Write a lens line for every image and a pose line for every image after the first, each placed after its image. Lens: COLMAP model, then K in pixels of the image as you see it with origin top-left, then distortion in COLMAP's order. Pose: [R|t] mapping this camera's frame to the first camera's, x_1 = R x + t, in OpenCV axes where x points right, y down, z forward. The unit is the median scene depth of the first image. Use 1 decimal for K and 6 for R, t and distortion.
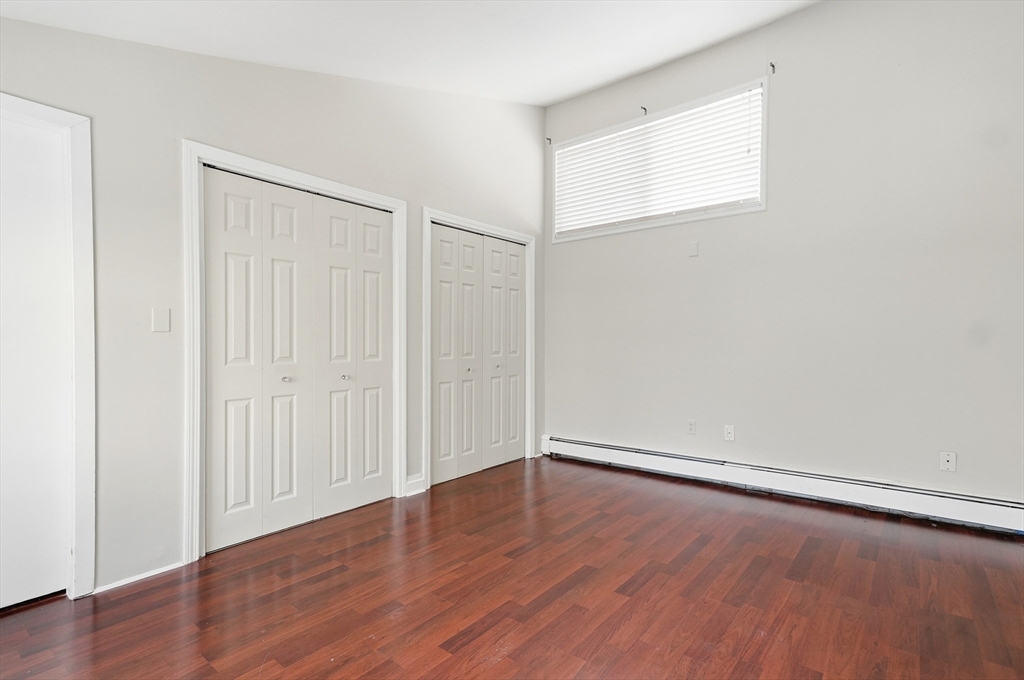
lens RADIAL K [[481.5, 0, 512.0], [0, 481.5, 340.0], [0, 0, 1]] dist [0.022965, 0.000290]
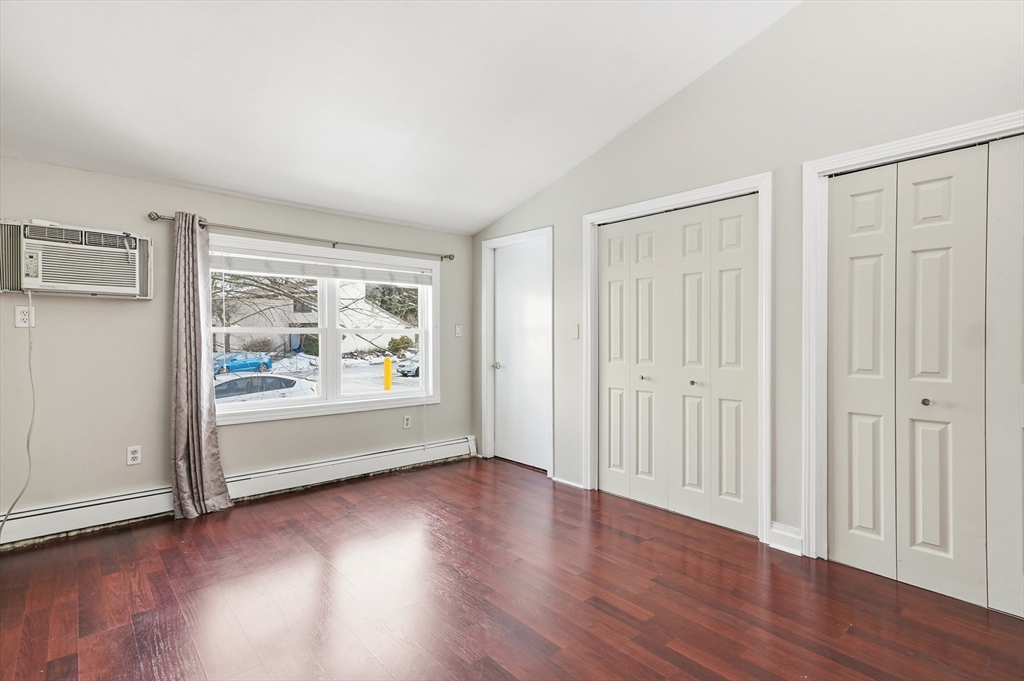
lens RADIAL K [[498.6, 0, 512.0], [0, 498.6, 340.5], [0, 0, 1]] dist [0.019534, 0.000189]
pose [[-0.157542, 0.001383, -0.987511, 1.054372], [-0.006773, 0.999974, 0.002481, -0.015024], [0.987489, 0.007079, -0.157528, 1.151401]]
